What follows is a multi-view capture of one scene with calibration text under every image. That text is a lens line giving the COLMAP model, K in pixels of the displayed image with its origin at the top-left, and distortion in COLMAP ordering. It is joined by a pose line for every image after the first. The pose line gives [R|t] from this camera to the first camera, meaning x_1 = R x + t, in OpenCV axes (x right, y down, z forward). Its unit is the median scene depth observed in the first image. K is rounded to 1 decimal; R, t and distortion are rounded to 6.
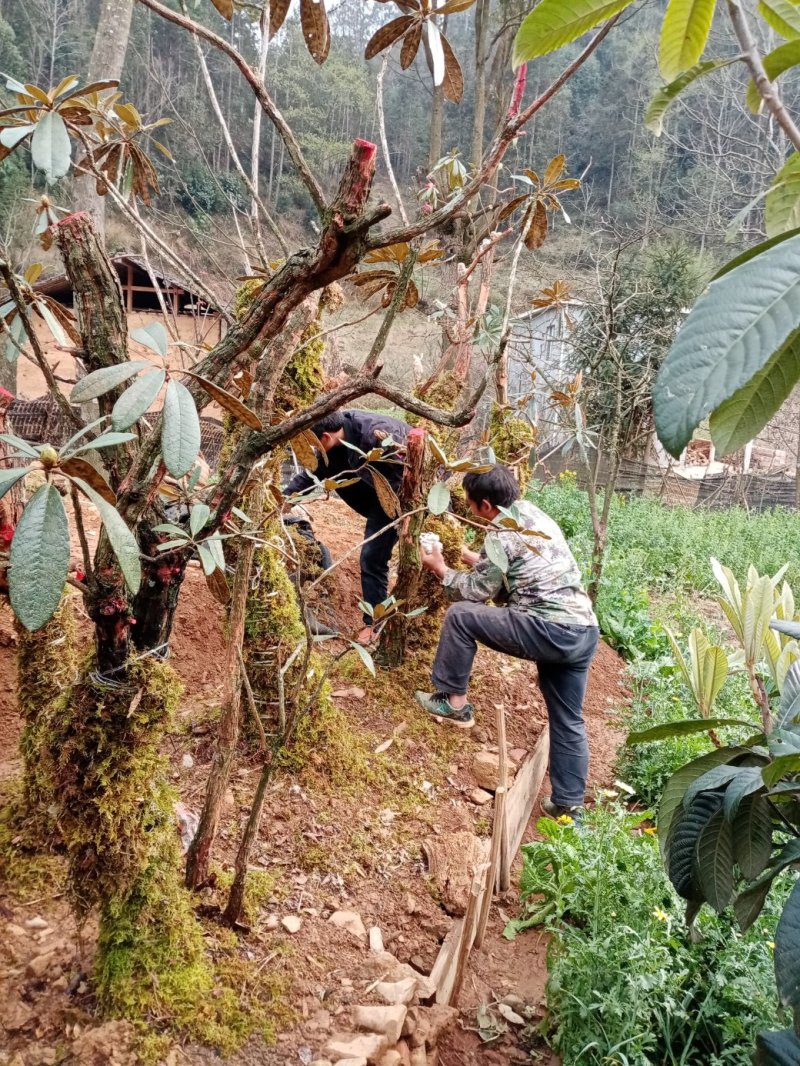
lens RADIAL K [[856.2, 0, 483.3], [0, 856.2, 535.0], [0, 0, 1]] dist [0.039396, -0.045088]
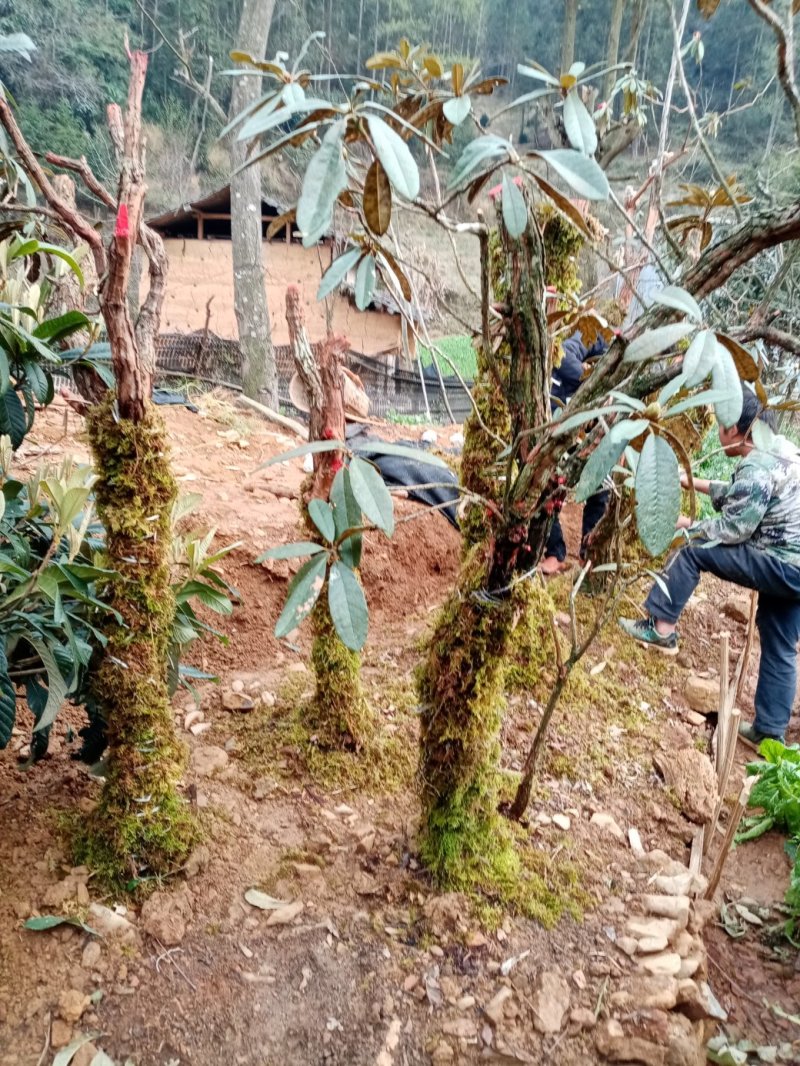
lens RADIAL K [[856.2, 0, 483.3], [0, 856.2, 535.0], [0, 0, 1]] dist [0.039396, -0.045088]
pose [[0.995008, 0.015449, -0.098591, -0.202426], [-0.007416, 0.996660, 0.081324, -0.004332], [0.099518, -0.080187, 0.991800, -0.068443]]
